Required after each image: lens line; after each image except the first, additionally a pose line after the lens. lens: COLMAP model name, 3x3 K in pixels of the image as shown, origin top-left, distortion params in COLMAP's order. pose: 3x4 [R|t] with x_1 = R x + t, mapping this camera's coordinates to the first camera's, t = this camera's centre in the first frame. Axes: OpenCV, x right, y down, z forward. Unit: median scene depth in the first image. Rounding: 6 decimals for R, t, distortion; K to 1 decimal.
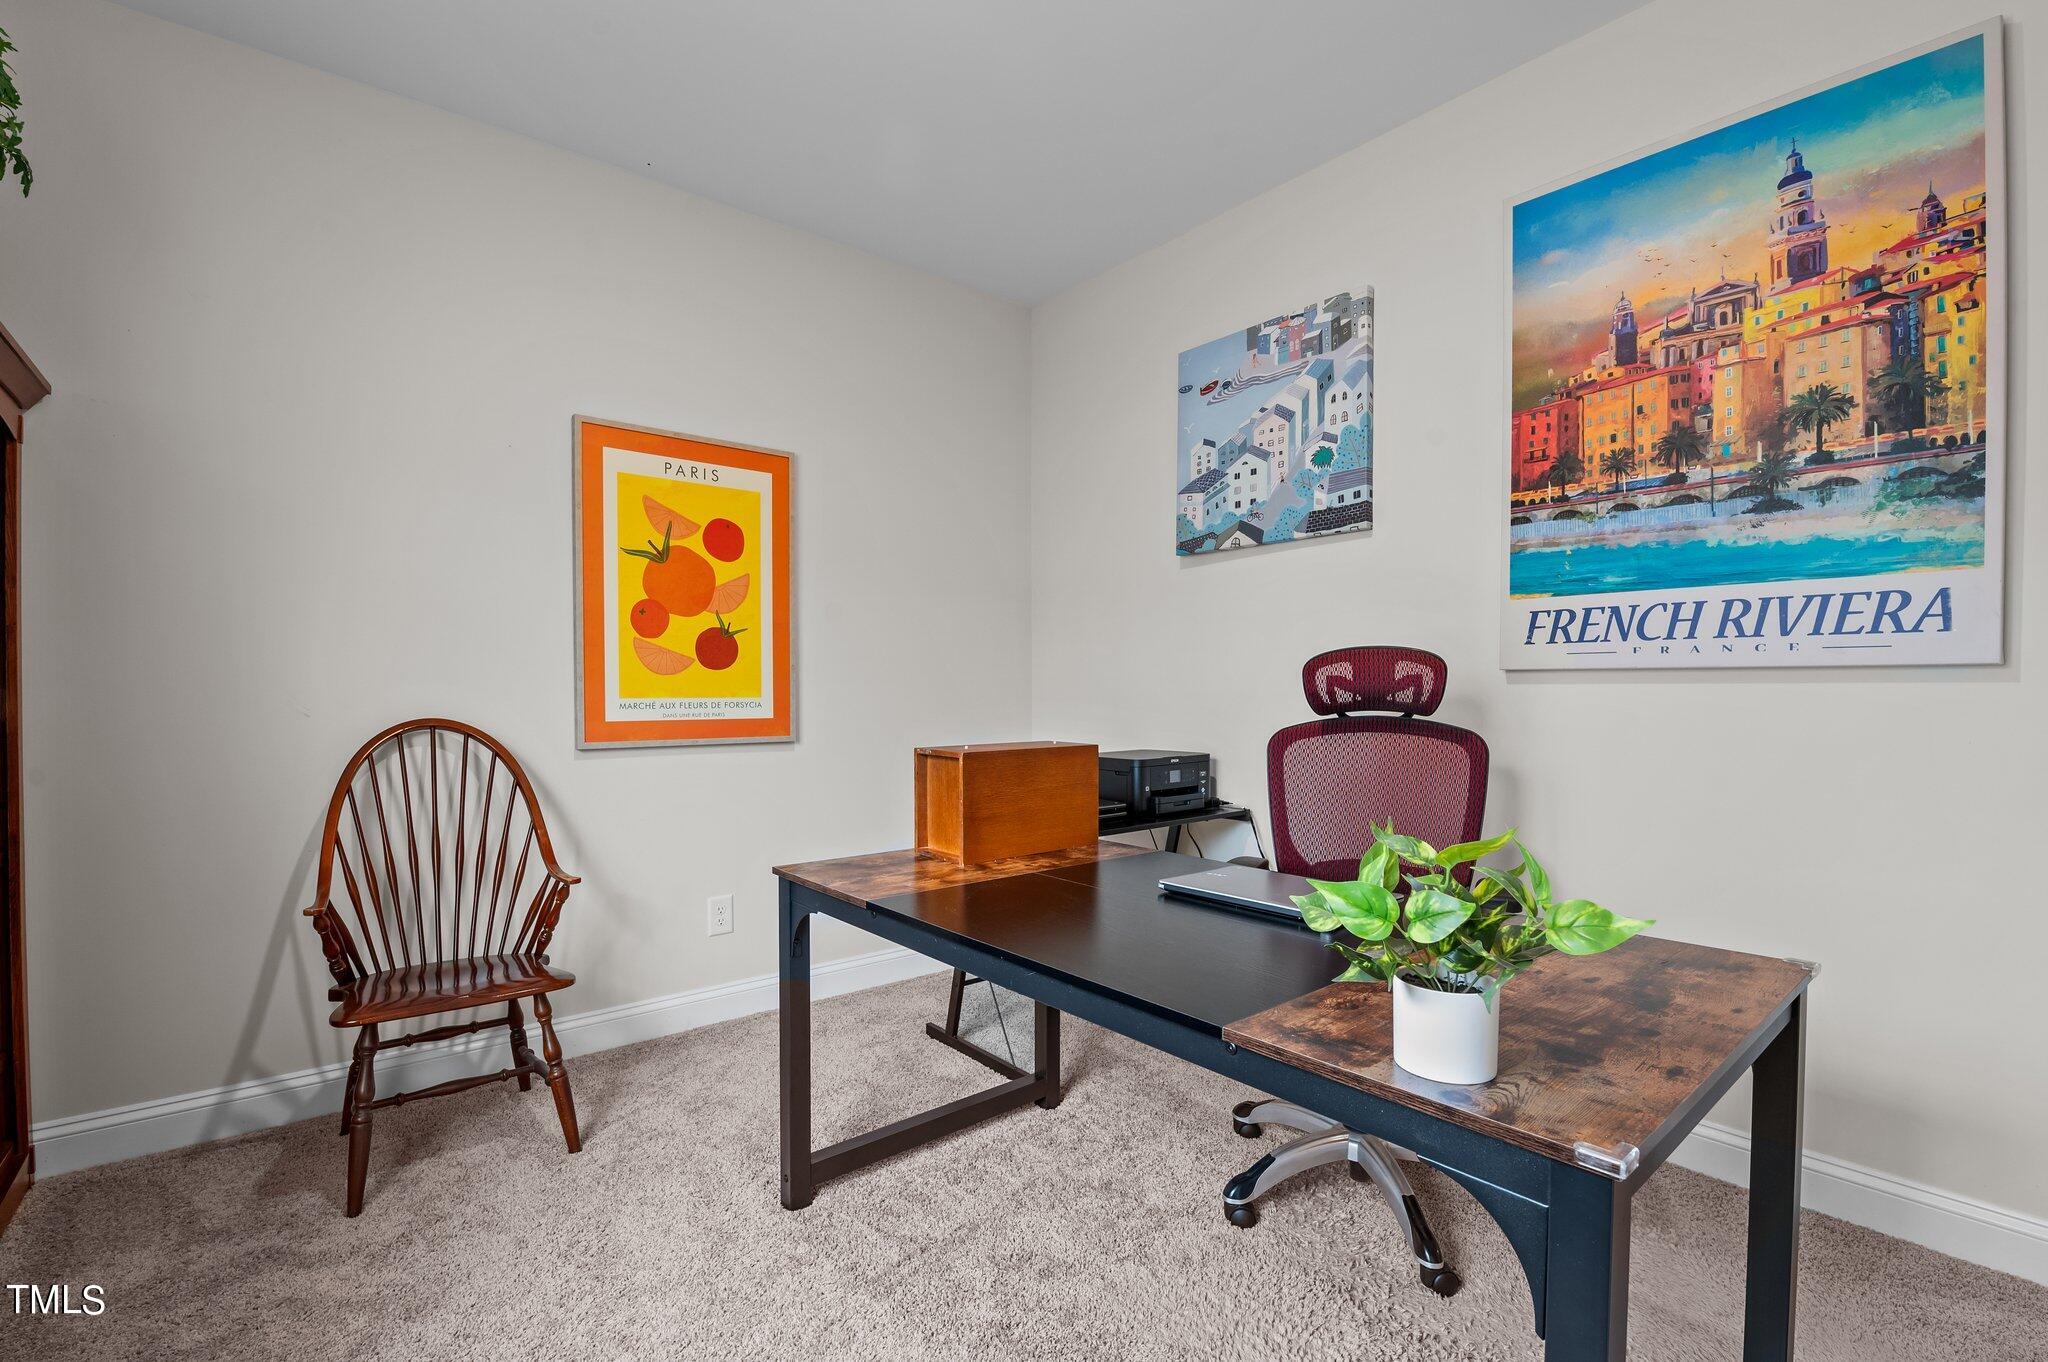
lens RADIAL K [[901.8, 0, 1024.3], [0, 901.8, 691.2], [0, 0, 1]] dist [0.001742, -0.007416]
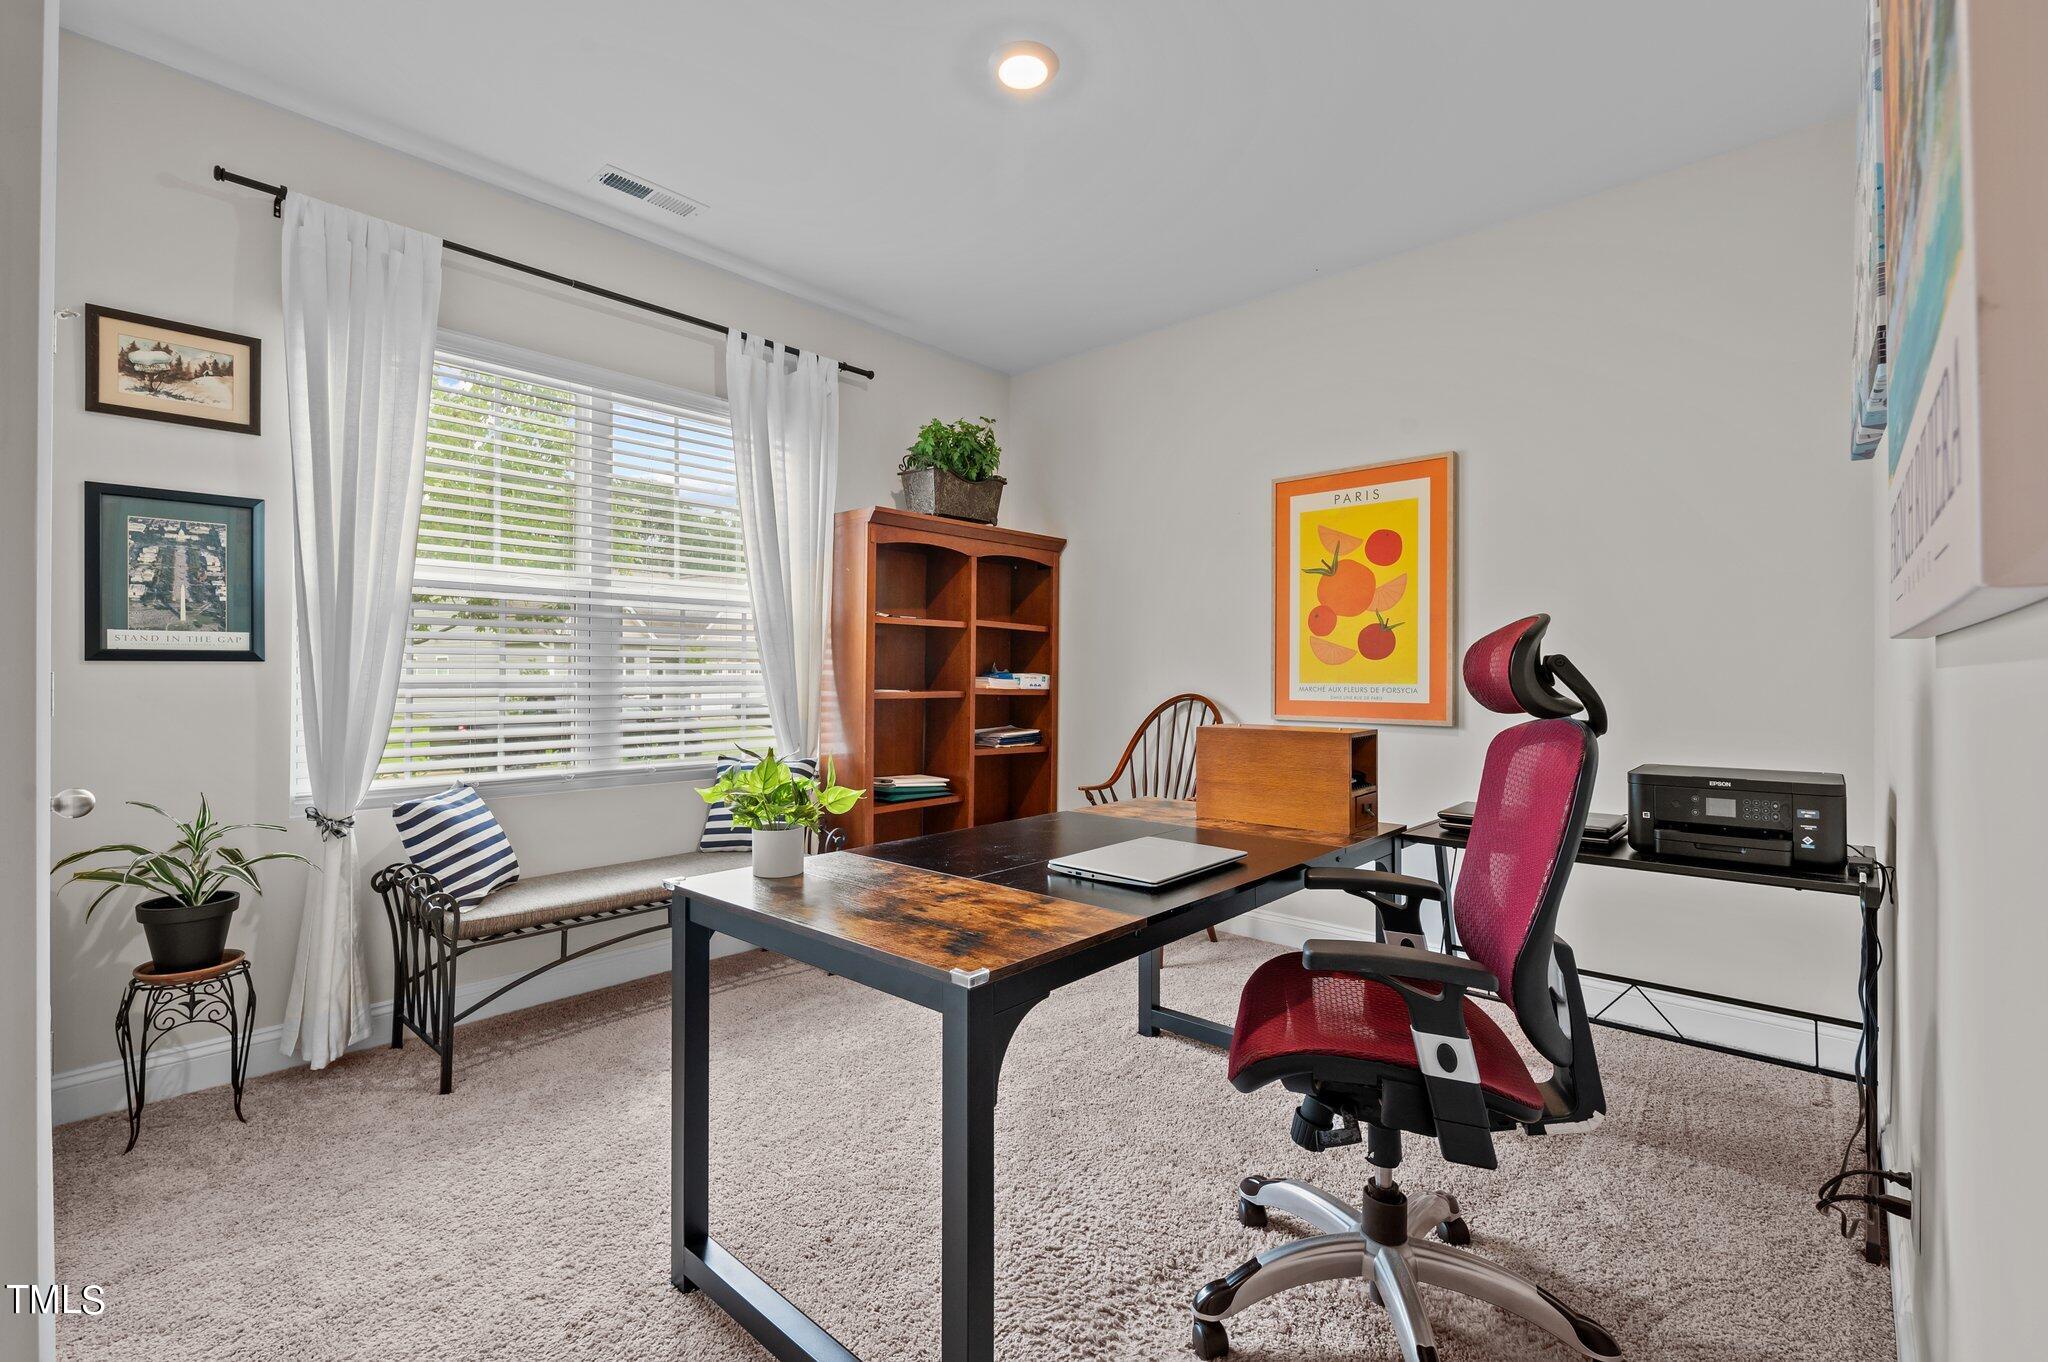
lens RADIAL K [[901.8, 0, 1023.9], [0, 901.8, 672.8], [0, 0, 1]] dist [0.001742, -0.007416]
pose [[0.131957, -0.002486, -0.991252, 0.777801], [-0.005272, 0.999981, -0.003210, -0.000667], [0.991241, 0.005649, 0.131941, 0.404271]]
